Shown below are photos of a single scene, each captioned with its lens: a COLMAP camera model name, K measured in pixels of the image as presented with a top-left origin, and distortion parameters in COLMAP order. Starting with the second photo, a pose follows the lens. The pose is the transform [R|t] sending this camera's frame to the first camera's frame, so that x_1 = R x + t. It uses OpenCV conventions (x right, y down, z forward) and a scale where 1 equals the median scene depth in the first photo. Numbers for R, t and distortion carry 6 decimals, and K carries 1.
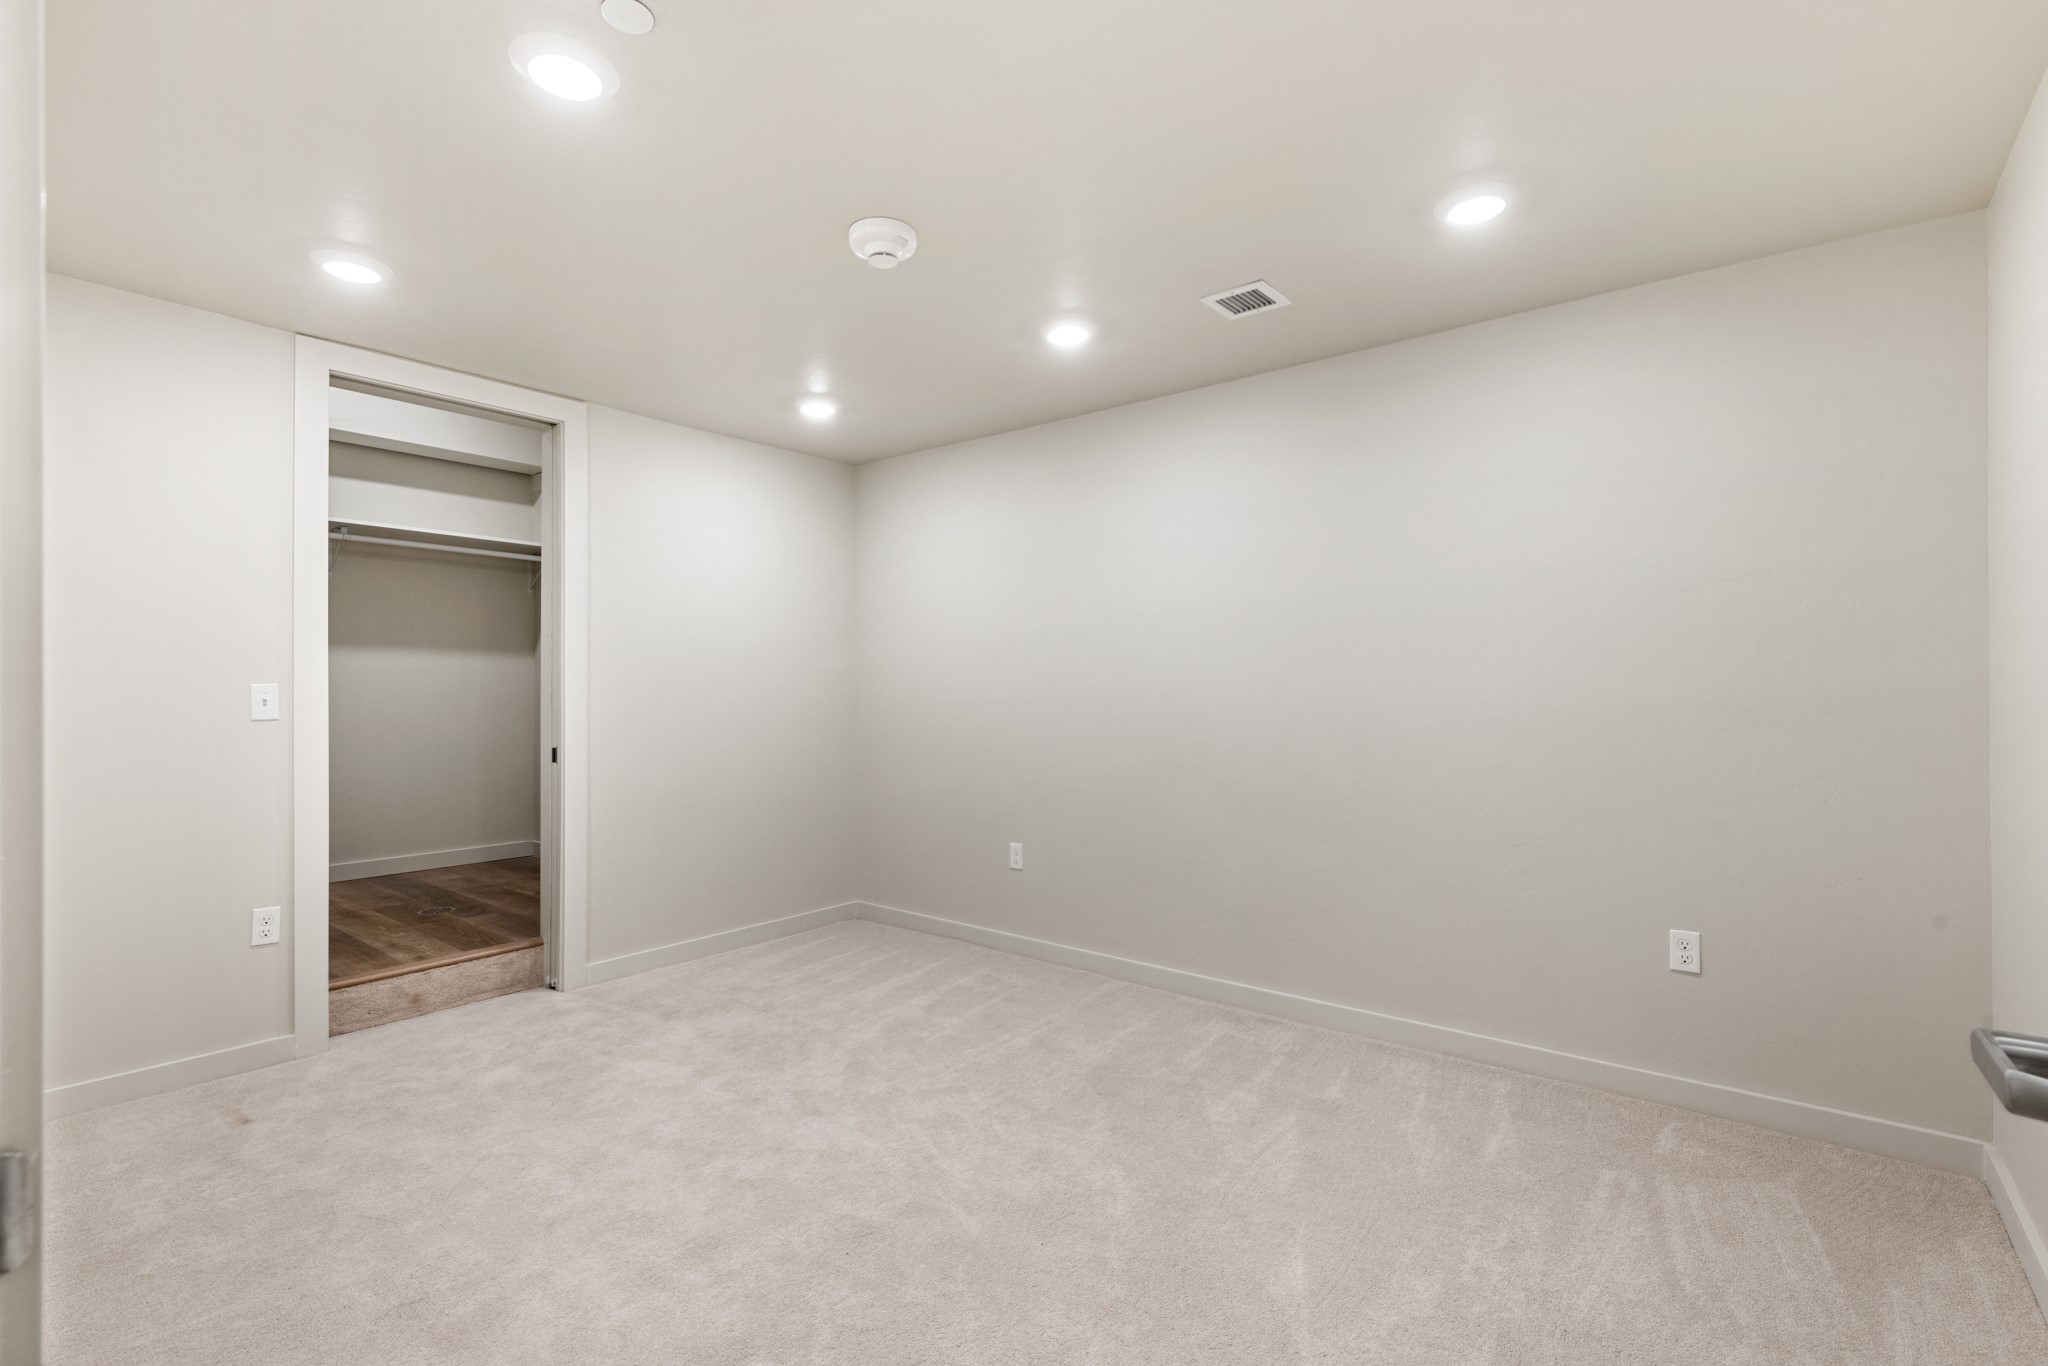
lens RADIAL K [[922.4, 0, 1029.8], [0, 922.4, 686.0], [0, 0, 1]] dist [0.010792, -0.000845]
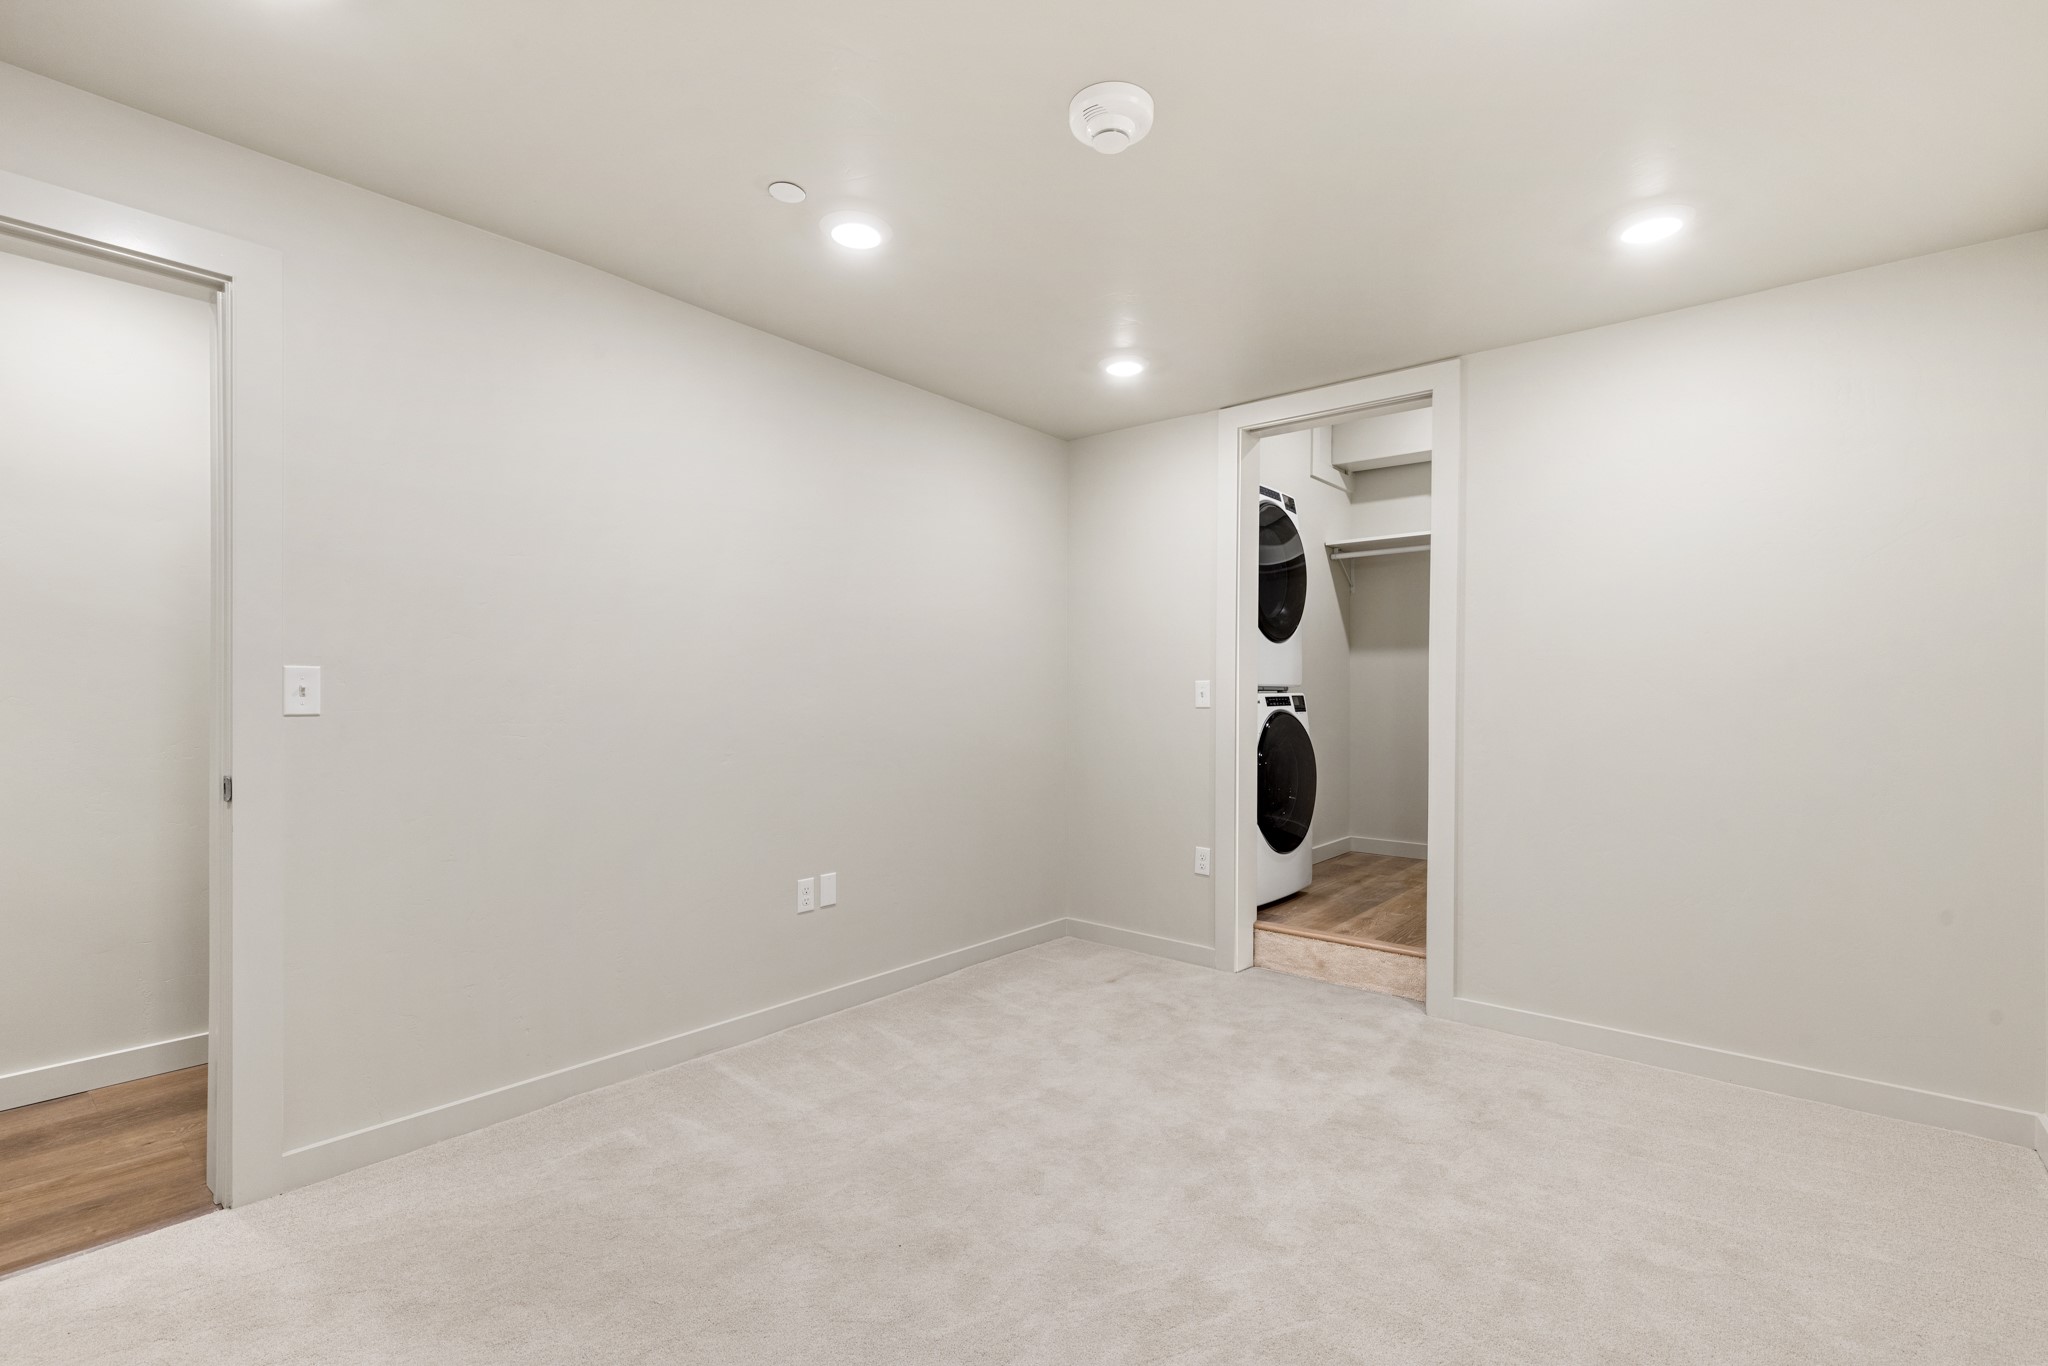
lens RADIAL K [[922.4, 0, 1030.4], [0, 922.4, 686.4], [0, 0, 1]] dist [0.010792, -0.000845]
pose [[0.000586, -0.004863, -0.999988, 0.464348], [-0.004295, 0.999979, -0.004865, 0.011977], [0.999991, 0.004298, 0.000565, 0.674998]]
